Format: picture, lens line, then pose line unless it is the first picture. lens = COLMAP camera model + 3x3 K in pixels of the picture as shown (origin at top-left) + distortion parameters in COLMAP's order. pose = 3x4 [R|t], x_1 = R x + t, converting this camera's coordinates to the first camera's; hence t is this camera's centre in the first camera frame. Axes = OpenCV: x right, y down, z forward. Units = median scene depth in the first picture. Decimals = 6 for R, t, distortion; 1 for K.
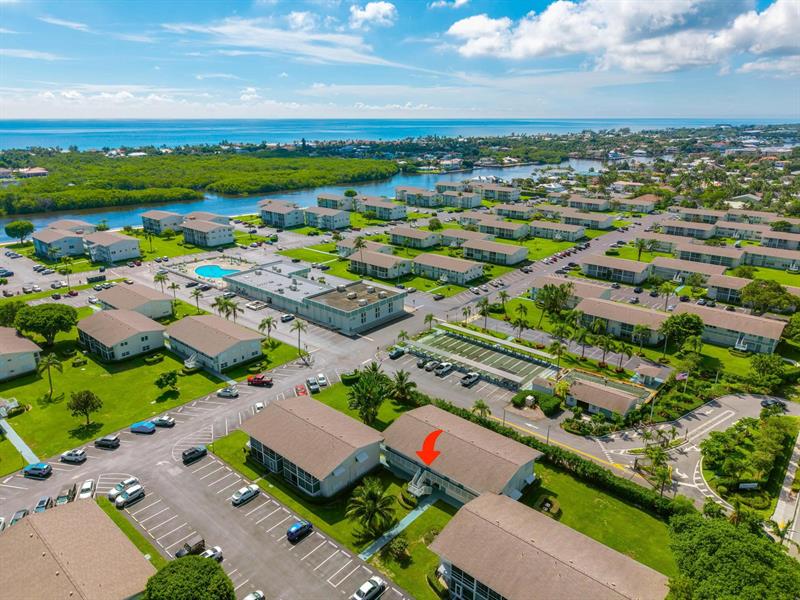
lens RADIAL K [[538.3, 0, 399.8], [0, 538.3, 321.9], [0, 0, 1]] dist [0.037014, -0.024677]
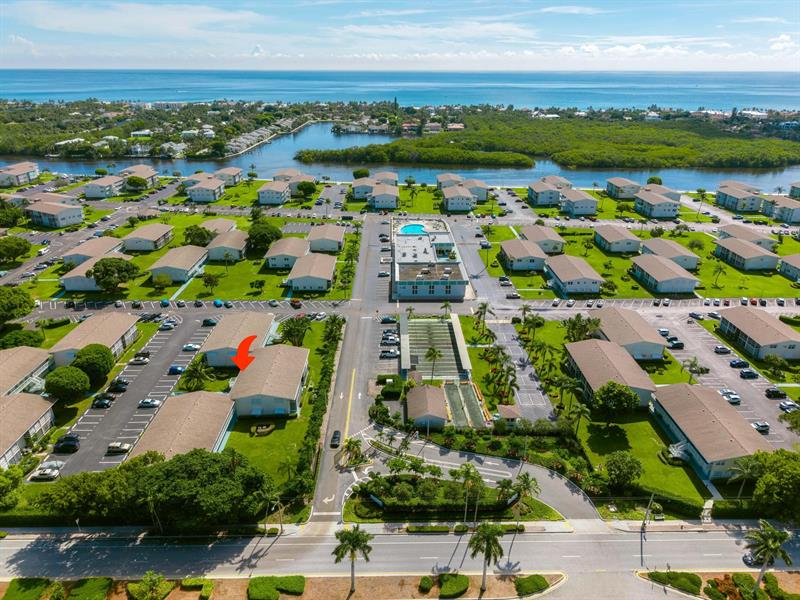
lens RADIAL K [[538.3, 0, 399.8], [0, 538.3, 321.9], [0, 0, 1]] dist [0.037014, -0.024677]
pose [[0.666831, 0.324192, -0.670997, 0.298458], [-0.271165, 0.944246, 0.186731, -0.062435], [0.694123, 0.057433, 0.717562, 0.045230]]
